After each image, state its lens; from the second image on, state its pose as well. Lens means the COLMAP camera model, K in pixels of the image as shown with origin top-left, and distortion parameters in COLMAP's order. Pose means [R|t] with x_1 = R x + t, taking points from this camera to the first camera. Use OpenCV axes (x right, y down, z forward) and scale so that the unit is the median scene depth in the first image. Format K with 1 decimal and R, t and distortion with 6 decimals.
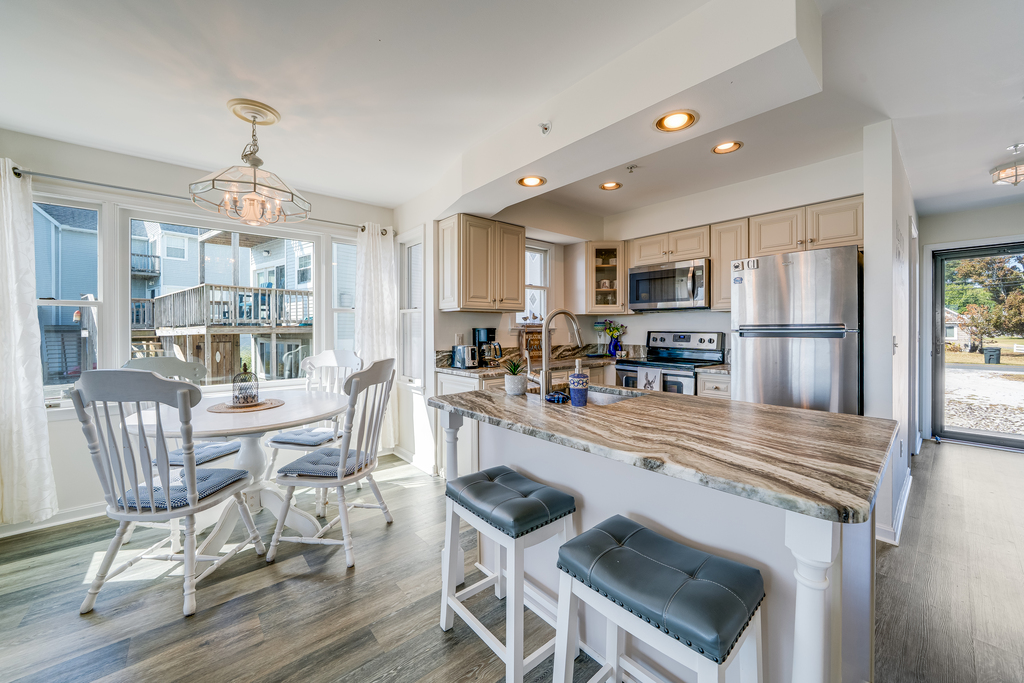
lens RADIAL K [[380.4, 0, 509.7], [0, 380.4, 324.8], [0, 0, 1]] dist [-0.007542, -0.000002]
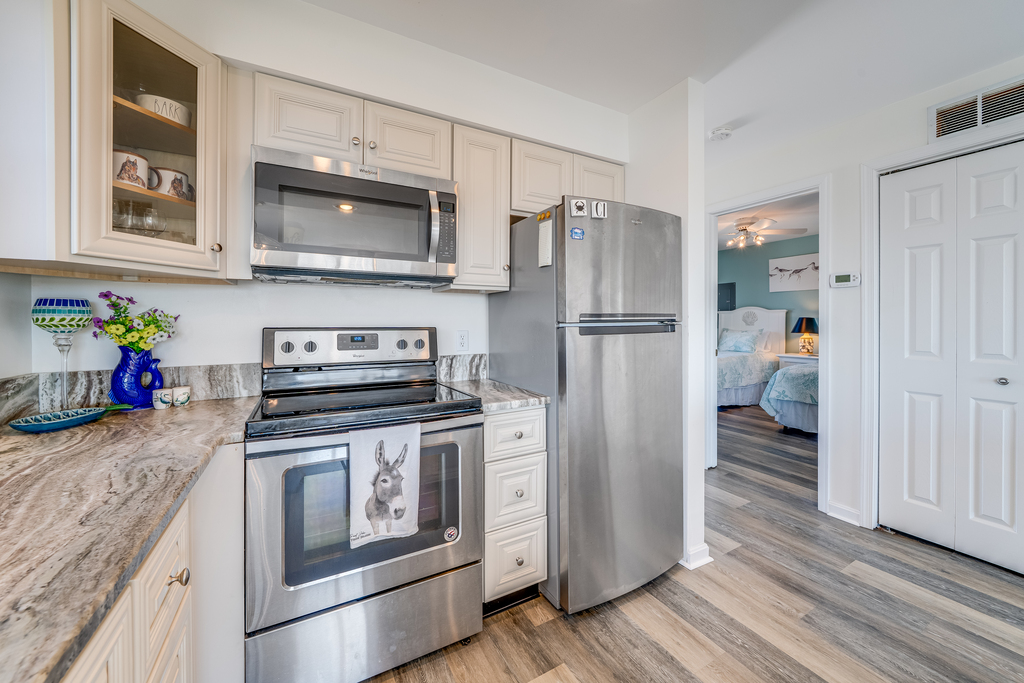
lens RADIAL K [[388.4, 0, 515.7], [0, 388.4, 319.2], [0, 0, 1]] dist [-0.011045, -0.000015]
pose [[0.195456, 0.005322, 0.980698, 0.019787], [-0.005378, 0.999976, -0.004355, 0.008530], [-0.980698, -0.004423, 0.195480, 0.703790]]
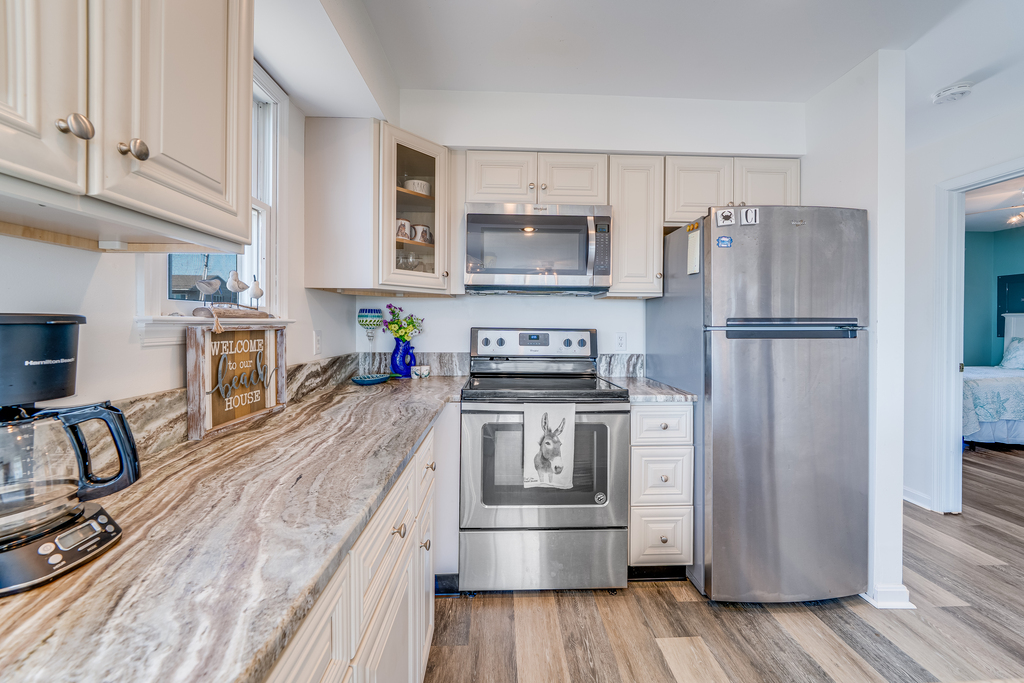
lens RADIAL K [[380.4, 0, 509.7], [0, 380.4, 324.8], [0, 0, 1]] dist [-0.007542, -0.000002]
pose [[0.621800, 0.002077, 0.783174, -0.042332], [-0.012986, 0.999886, 0.007658, 0.008055], [-0.783069, -0.014932, 0.621756, 0.645762]]
